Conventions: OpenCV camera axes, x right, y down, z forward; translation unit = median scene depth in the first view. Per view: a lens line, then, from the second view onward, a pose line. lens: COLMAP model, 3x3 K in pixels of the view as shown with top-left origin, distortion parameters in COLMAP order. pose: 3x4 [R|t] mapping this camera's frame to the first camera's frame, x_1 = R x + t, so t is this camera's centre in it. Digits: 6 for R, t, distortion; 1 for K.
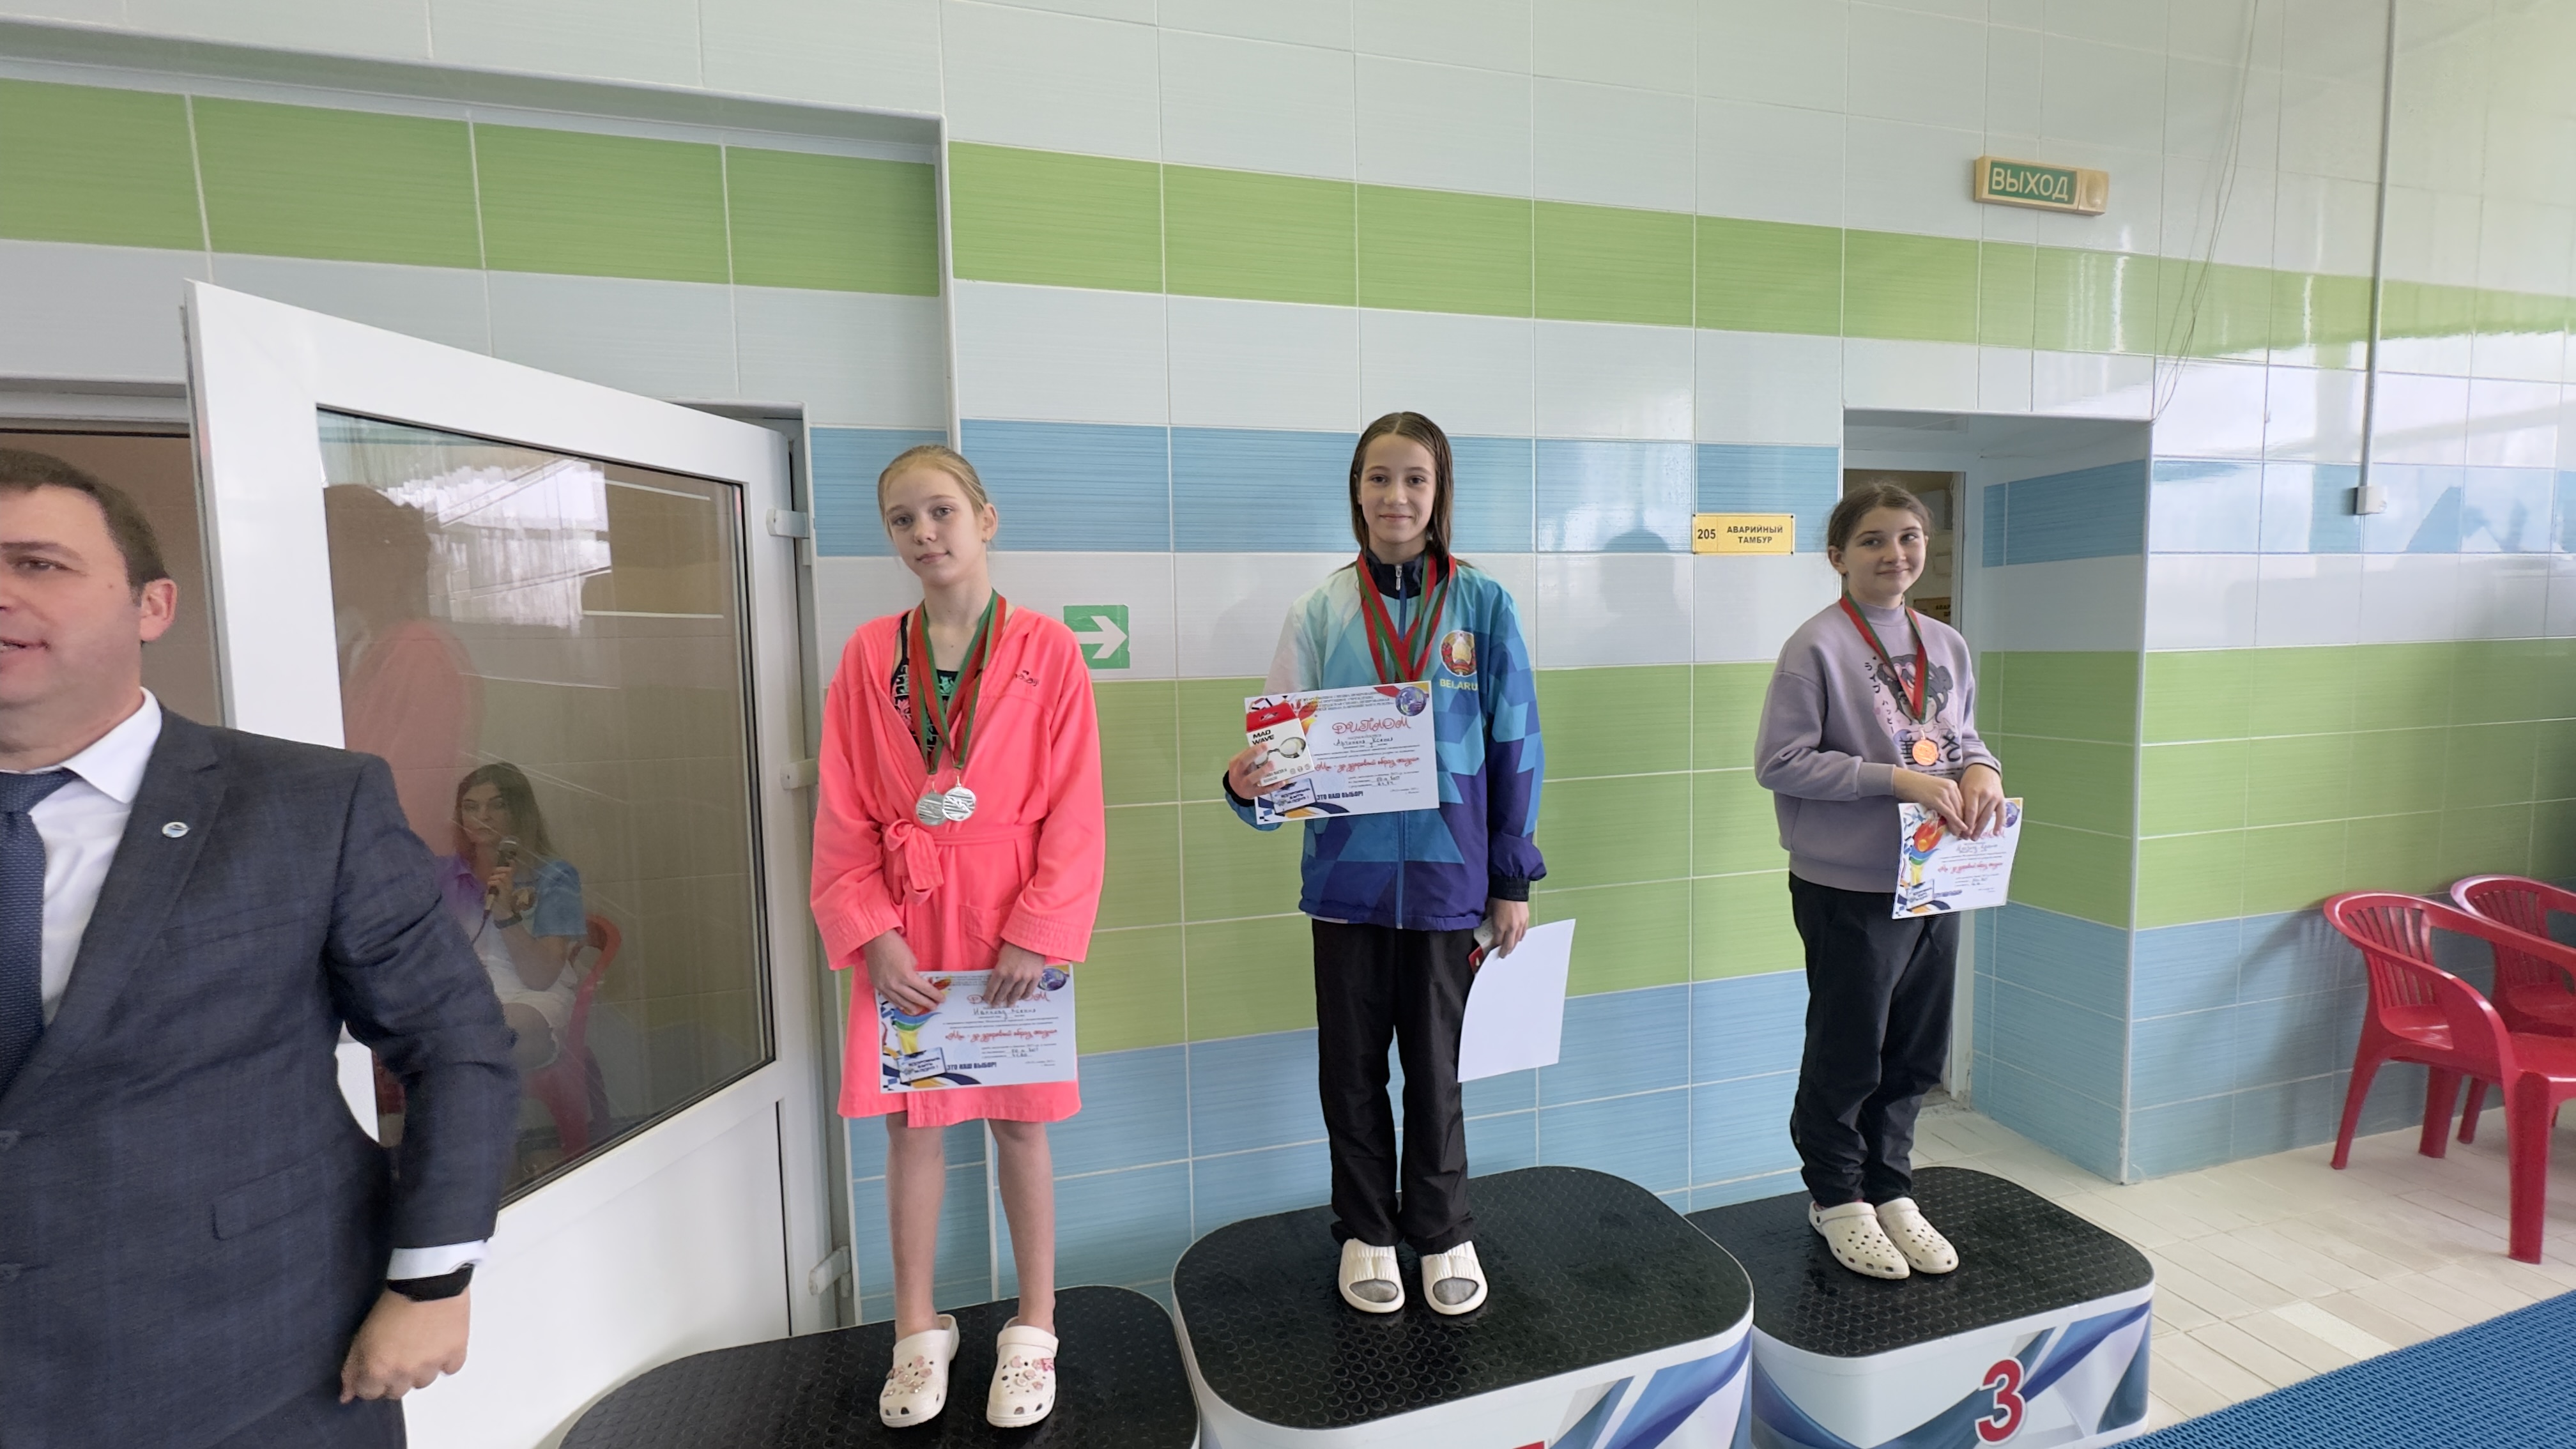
lens RADIAL K [[1001.1, 0, 1268.9], [0, 1001.1, 721.9], [0, 0, 1]] dist [0.003231, -0.001677]
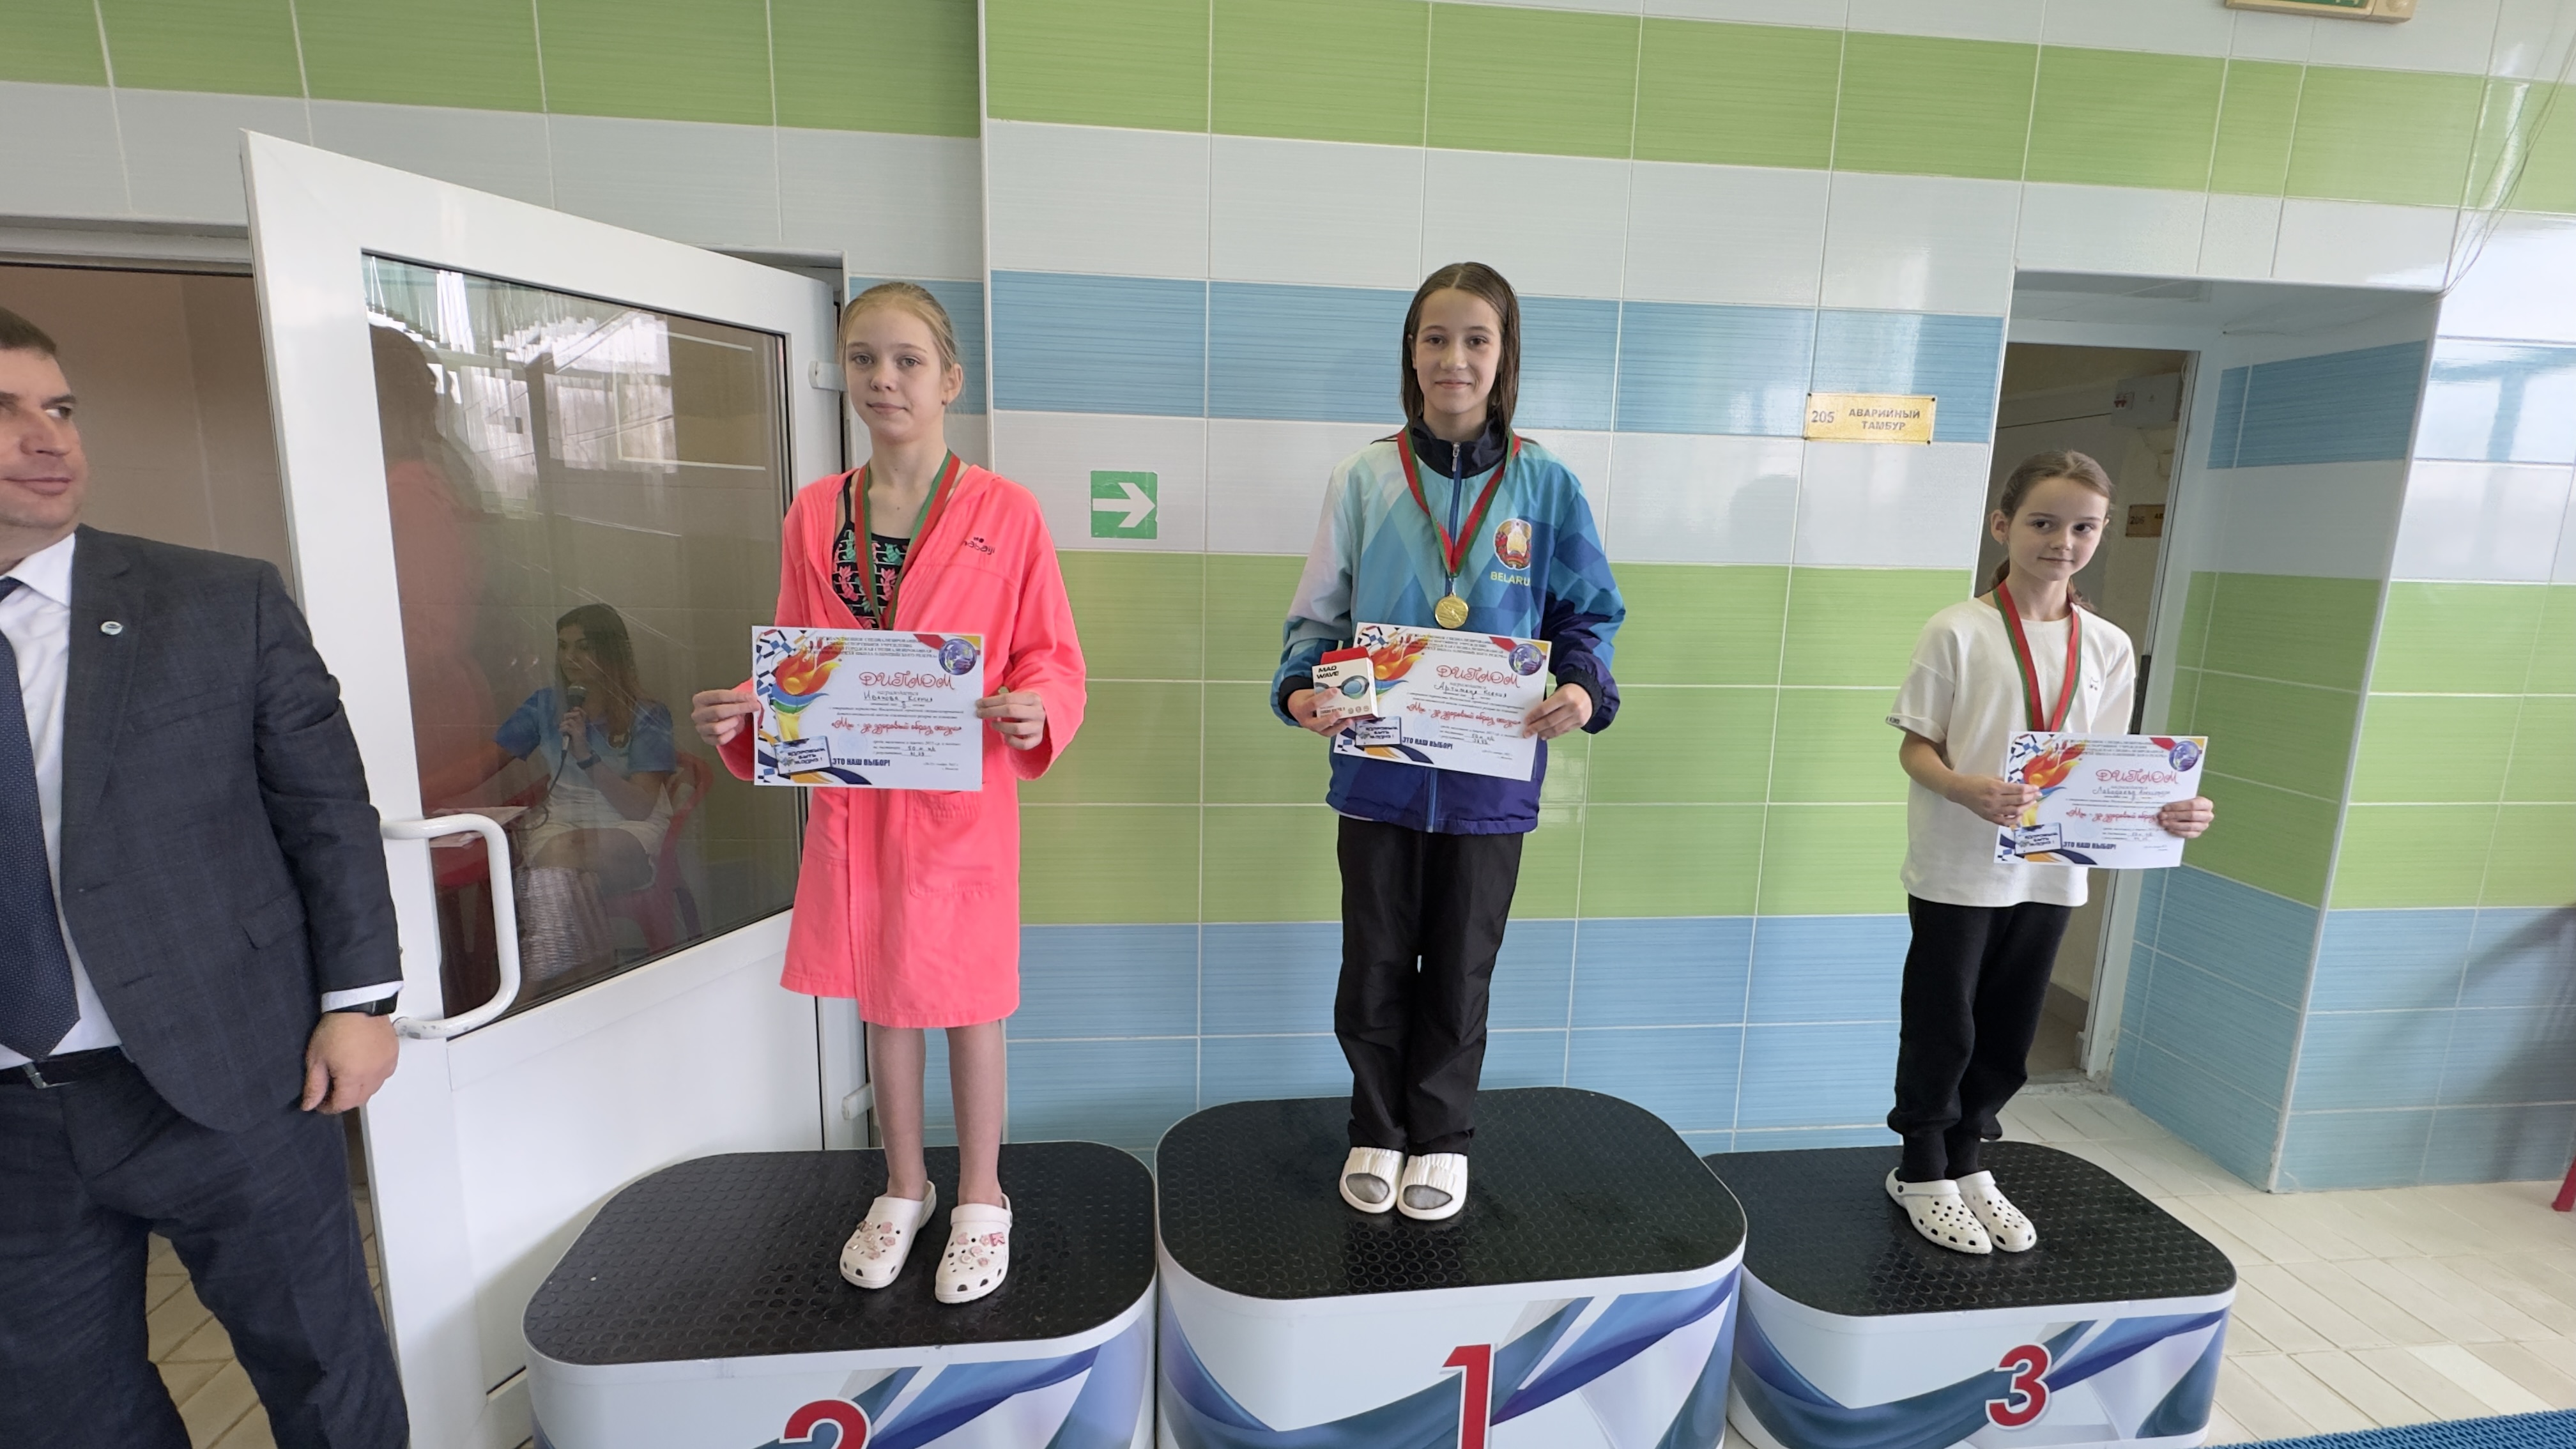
lens RADIAL K [[1069.5, 0, 1282.2], [0, 1069.5, 712.0], [0, 0, 1]] dist [-0.000250, -0.000010]
pose [[0.987176, 0.071522, -0.142717, 0.136299], [-0.057343, 0.993222, 0.101106, 0.000134], [0.148981, -0.091626, 0.984586, -0.011474]]
